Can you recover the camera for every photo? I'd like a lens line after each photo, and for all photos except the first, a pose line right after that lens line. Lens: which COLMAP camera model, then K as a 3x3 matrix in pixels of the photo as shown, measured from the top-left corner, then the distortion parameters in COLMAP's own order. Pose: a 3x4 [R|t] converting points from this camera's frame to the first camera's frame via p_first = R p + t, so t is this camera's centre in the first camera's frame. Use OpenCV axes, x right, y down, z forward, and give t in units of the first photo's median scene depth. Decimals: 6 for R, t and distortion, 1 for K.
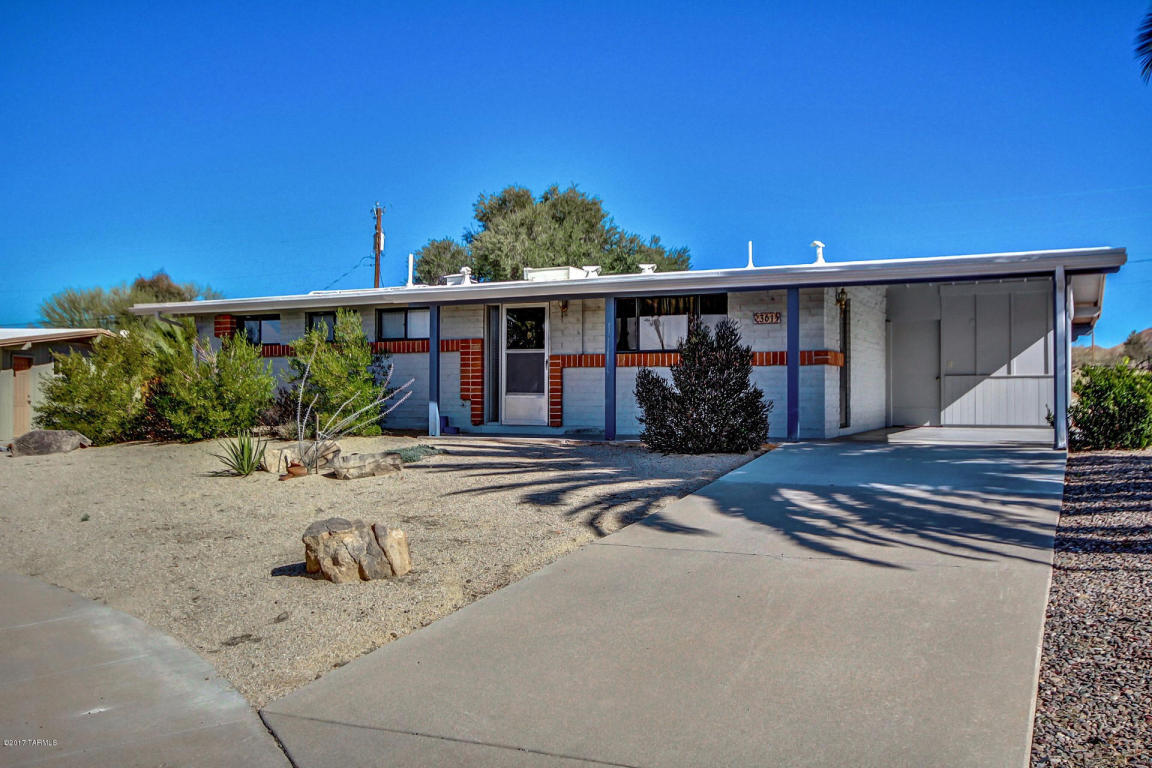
lens RADIAL K [[976.0, 0, 572.9], [0, 976.0, 386.9], [0, 0, 1]] dist [0.042486, -0.000021]
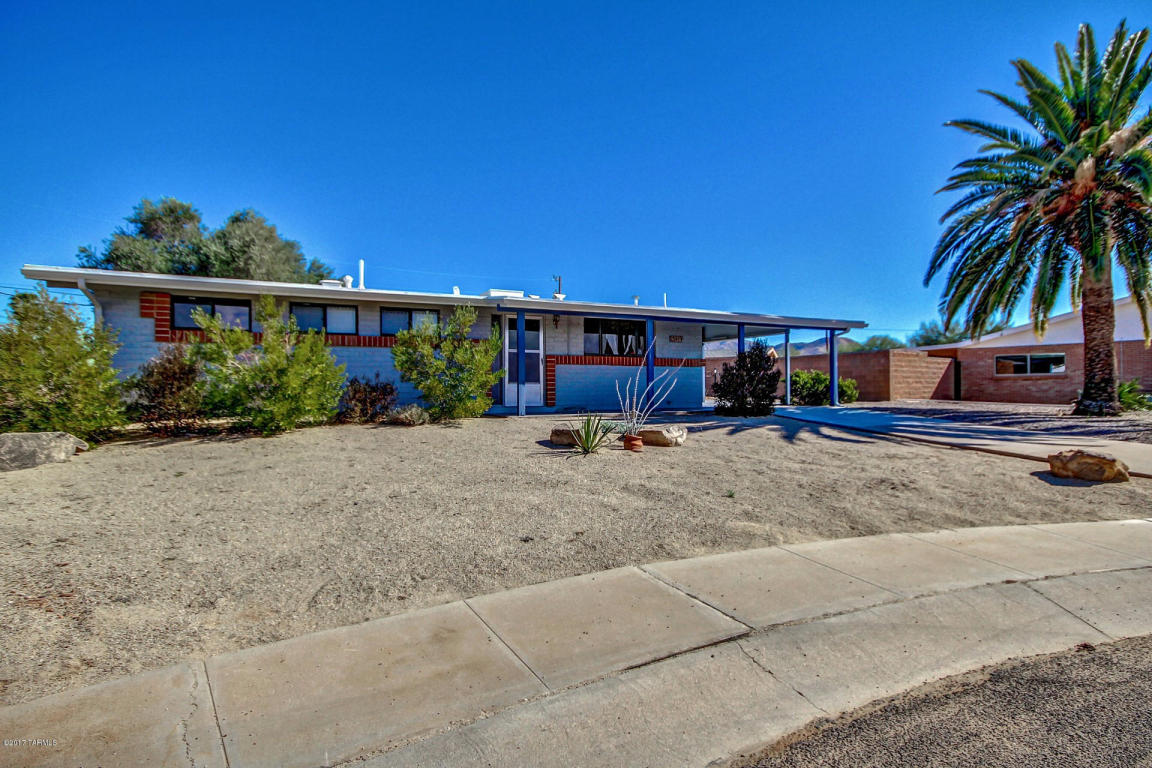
lens RADIAL K [[589.0, 0, 575.8], [0, 589.0, 380.6], [0, 0, 1]] dist [-0.001294, 0.000242]
pose [[0.604071, 0.005813, 0.796910, -0.647865], [-0.002534, 0.999982, -0.005373, 0.008219], [-0.796927, 0.001226, 0.604075, 0.451299]]
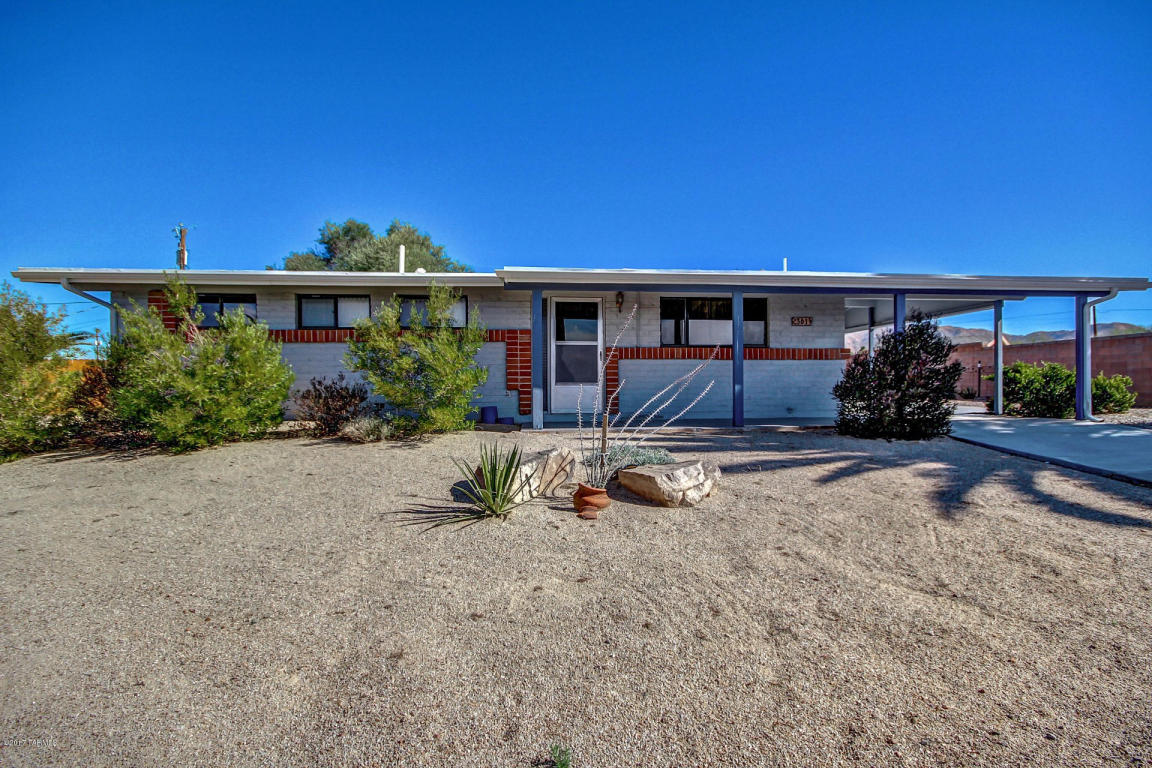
lens RADIAL K [[531.9, 0, 574.8], [0, 531.9, 386.3], [0, 0, 1]] dist [0.003227, -0.001244]
pose [[0.850857, -0.008010, 0.525337, -0.351725], [0.000941, 0.999905, 0.013721, 0.002045], [-0.525397, -0.011180, 0.850784, 0.507714]]
